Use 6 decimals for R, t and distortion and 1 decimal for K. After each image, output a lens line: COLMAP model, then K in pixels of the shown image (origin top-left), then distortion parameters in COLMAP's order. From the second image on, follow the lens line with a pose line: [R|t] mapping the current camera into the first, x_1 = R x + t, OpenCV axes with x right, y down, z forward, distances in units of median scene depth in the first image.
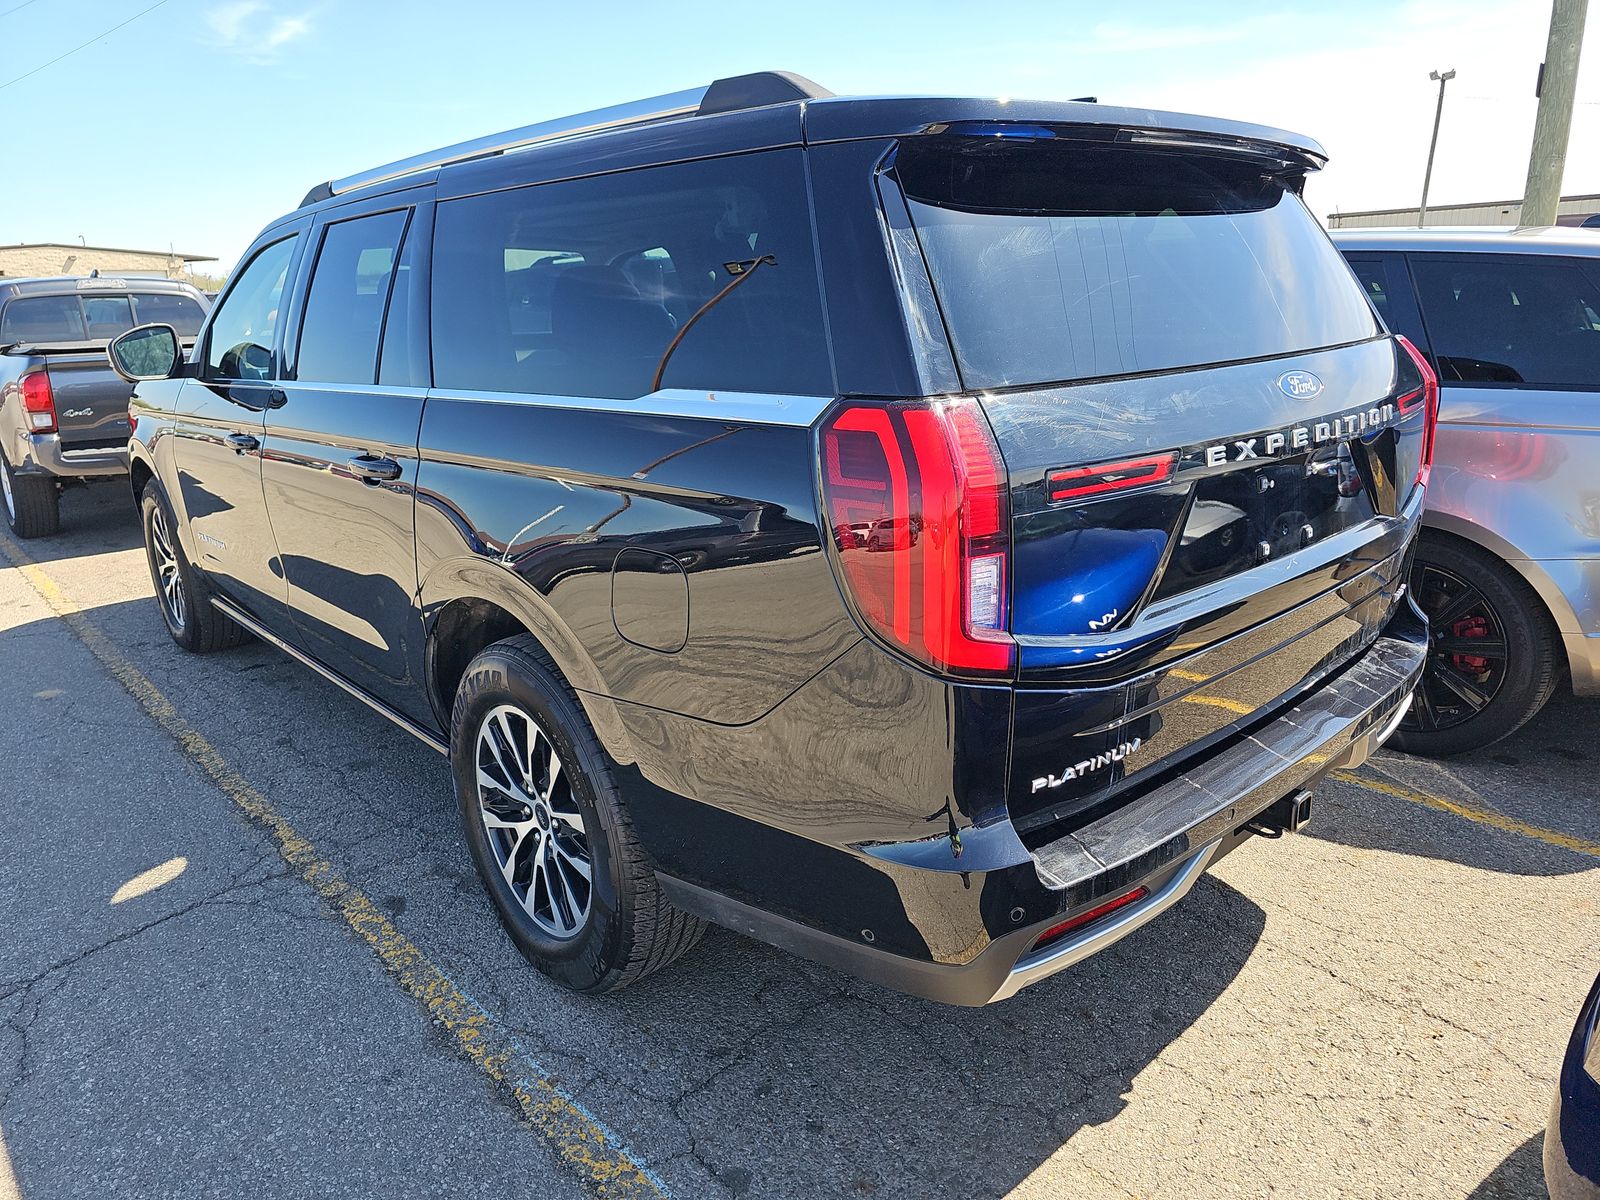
lens RADIAL K [[1143.7, 0, 800.0], [0, 1143.7, 600.0], [0, 0, 1]] dist [-0.094344, 0.001930]
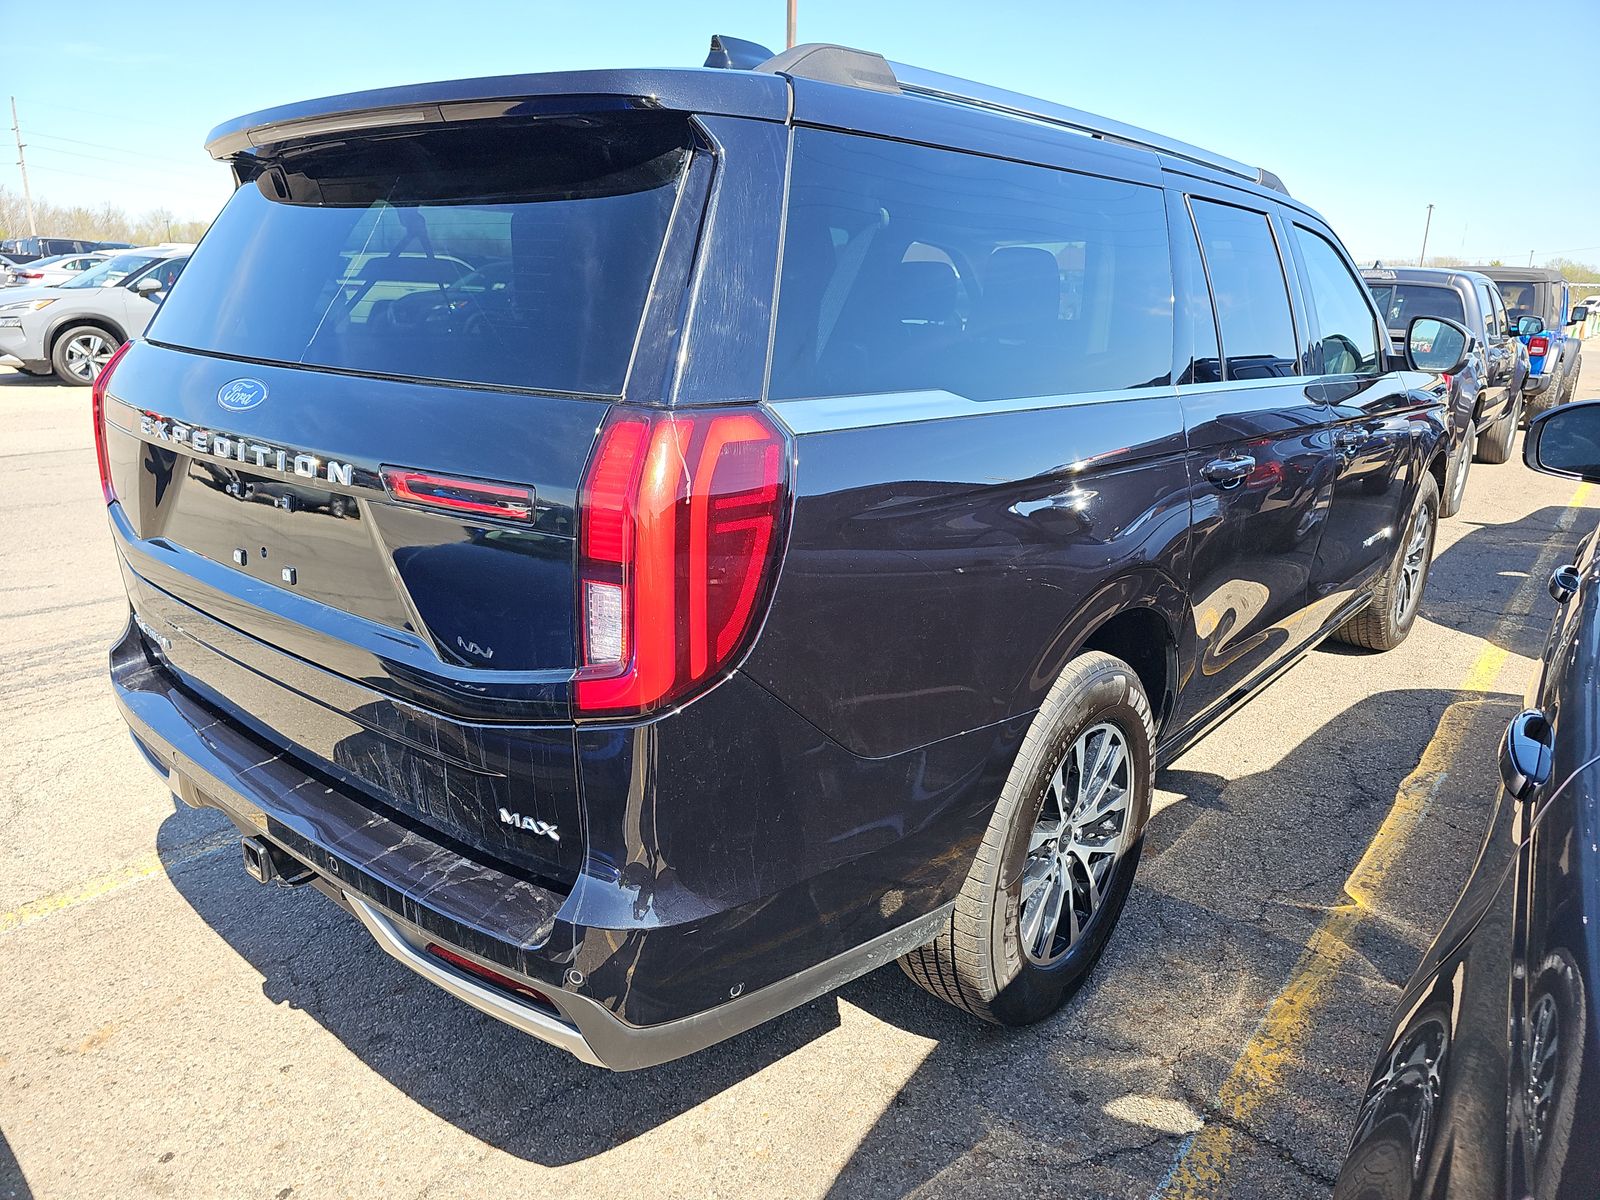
lens RADIAL K [[1143.7, 0, 800.0], [0, 1143.7, 600.0], [0, 0, 1]] dist [-0.094344, 0.001930]
pose [[0.098176, 0.281532, -0.954516, 1.138632], [-0.270560, 0.930572, 0.246642, -0.313648], [0.957684, 0.234040, 0.167531, 1.059834]]
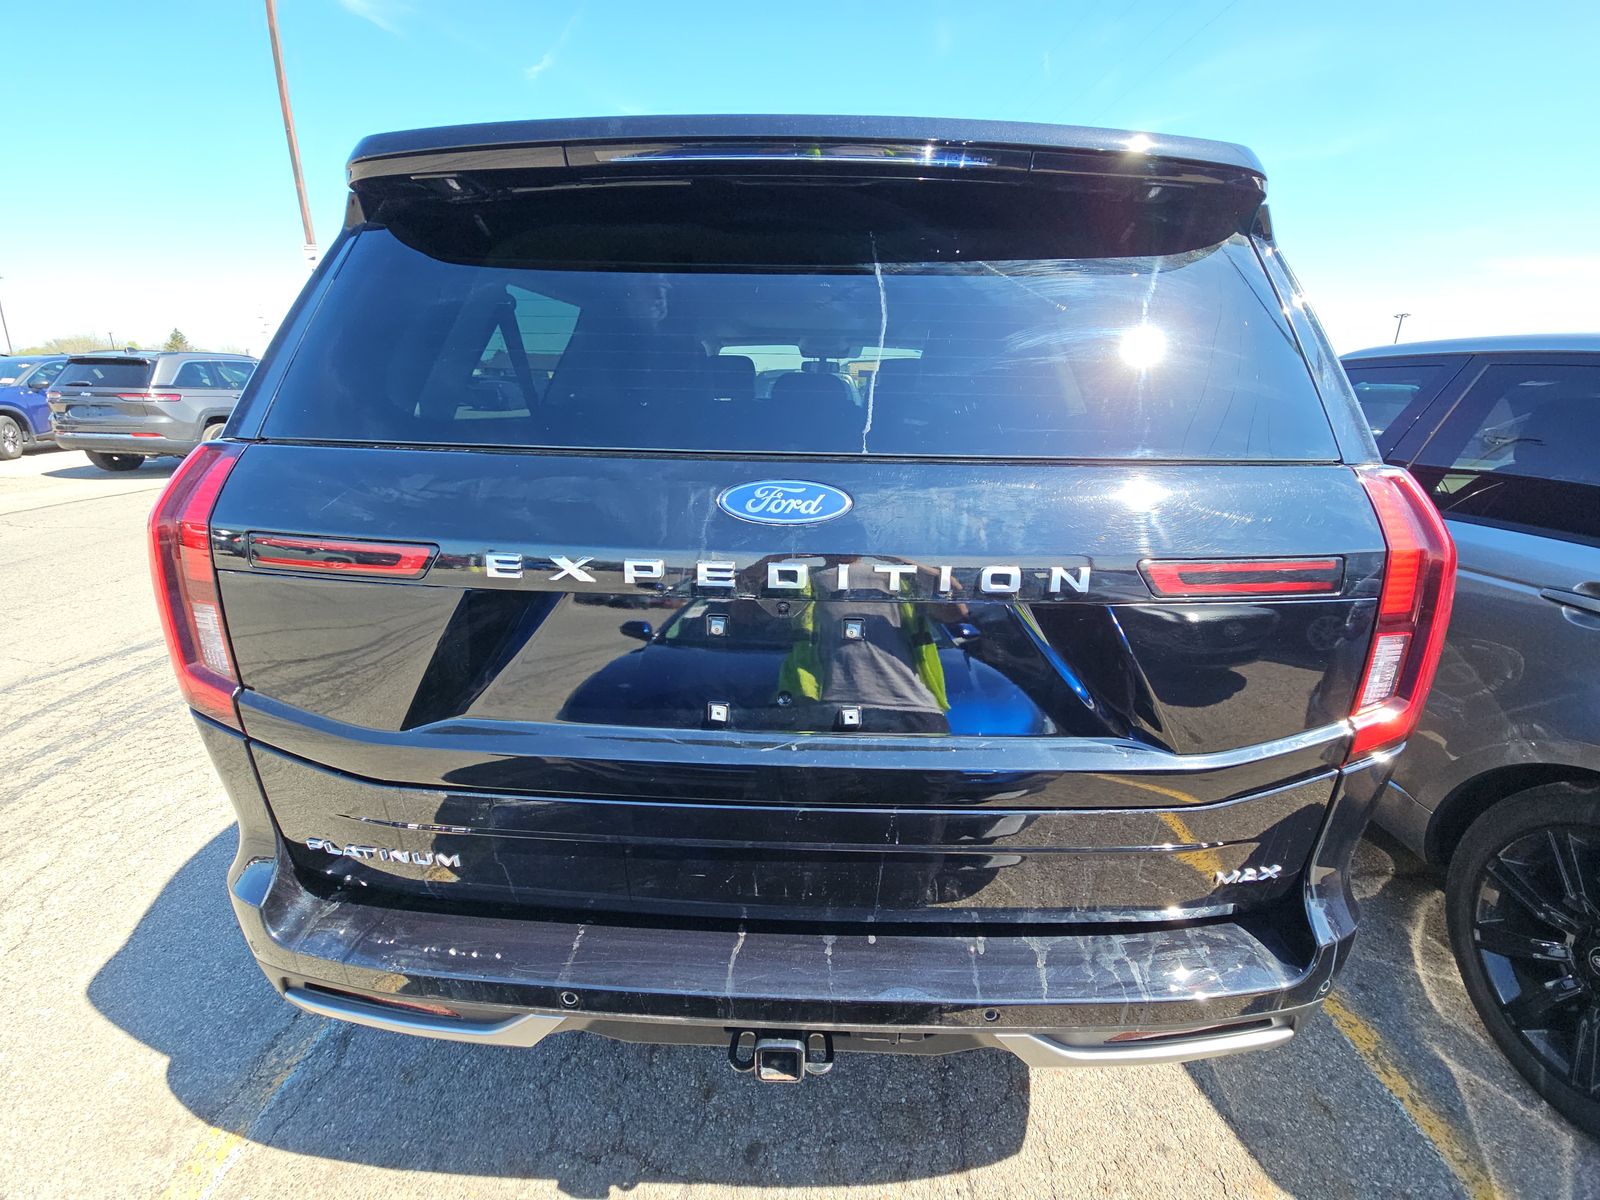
lens RADIAL K [[623.1, 0, 800.0], [0, 623.1, 600.0], [0, 0, 1]] dist [-0.001763, -0.000310]
pose [[0.707691, 0.241566, -0.663943, 0.573795], [-0.217096, 0.968620, 0.121018, -0.145175], [0.672342, 0.058496, 0.737926, 0.595331]]
